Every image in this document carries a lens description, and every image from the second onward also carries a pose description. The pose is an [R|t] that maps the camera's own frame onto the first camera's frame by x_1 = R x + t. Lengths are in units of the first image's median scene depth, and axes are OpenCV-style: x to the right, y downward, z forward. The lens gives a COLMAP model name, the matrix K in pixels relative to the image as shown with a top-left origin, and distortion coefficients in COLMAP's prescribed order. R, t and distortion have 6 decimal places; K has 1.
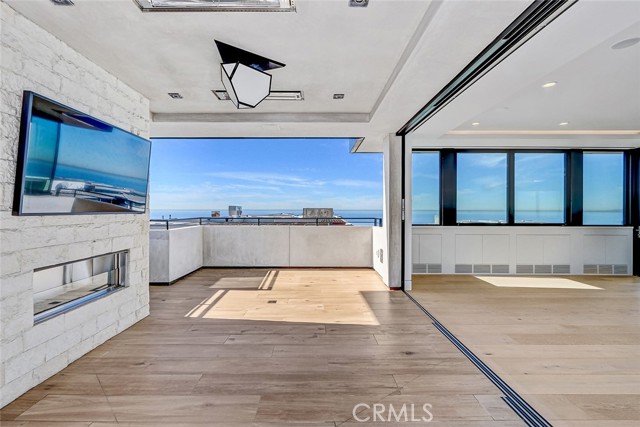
lens RADIAL K [[294.0, 0, 314.0], [0, 294.0, 209.3], [0, 0, 1]] dist [0.001246, -0.001702]
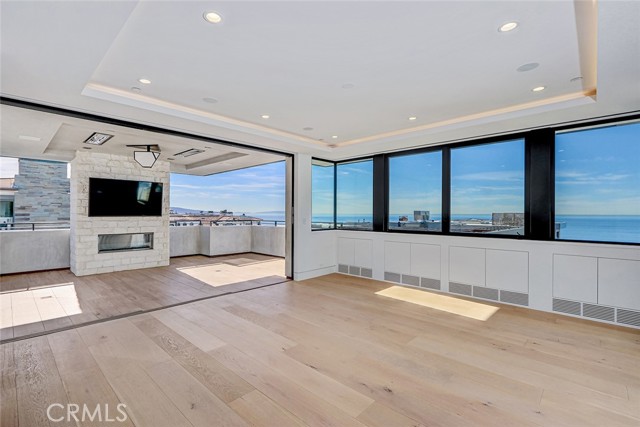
lens RADIAL K [[294.0, 0, 317.1], [0, 294.0, 212.4], [0, 0, 1]] dist [0.001246, -0.001702]
pose [[0.726885, -0.001758, -0.686757, 1.615904], [-0.001805, 0.999988, -0.004471, -0.008402], [0.686757, 0.004490, 0.726873, 0.208243]]
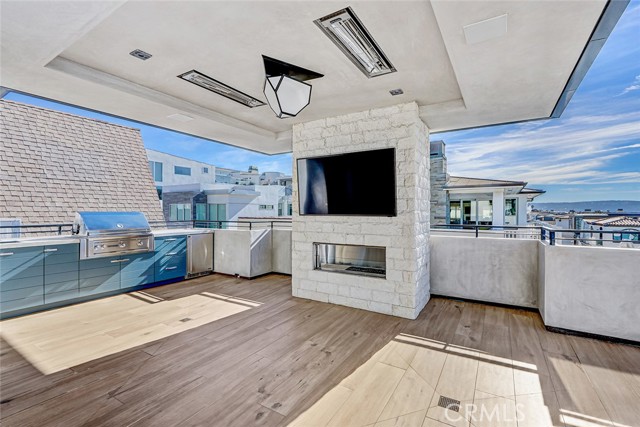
lens RADIAL K [[294.0, 0, 315.3], [0, 294.0, 212.6], [0, 0, 1]] dist [0.001246, -0.001702]
pose [[-0.532614, 0.000039, -0.846358, 0.448018], [-0.001690, 0.999998, 0.001110, -0.001231], [0.846357, 0.002022, -0.532613, 1.241049]]
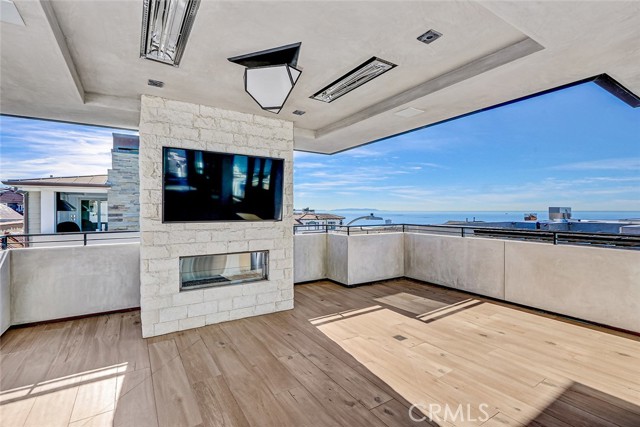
lens RADIAL K [[294.0, 0, 315.3], [0, 294.0, 211.9], [0, 0, 1]] dist [0.001246, -0.001702]
pose [[0.529470, 0.000866, -0.848328, 0.460860], [0.002318, 0.999994, 0.002468, -0.023590], [0.848326, -0.003273, 0.529465, 0.462897]]
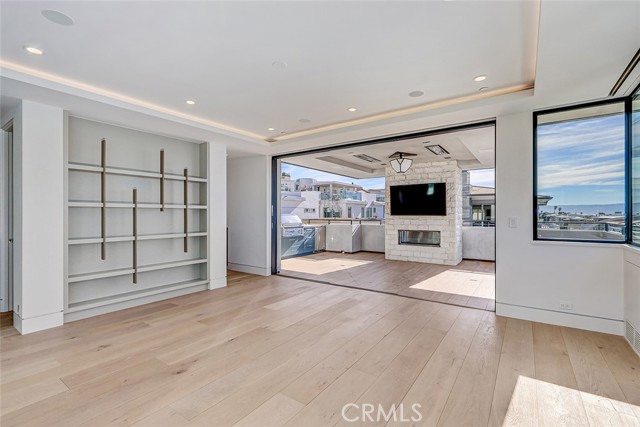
lens RADIAL K [[294.0, 0, 312.4], [0, 294.0, 216.0], [0, 0, 1]] dist [0.001246, -0.001702]
pose [[-0.589211, 0.002193, -0.807976, 1.659117], [-0.000011, 0.999996, 0.002722, 0.008022], [0.807979, 0.001613, -0.589209, 1.394606]]
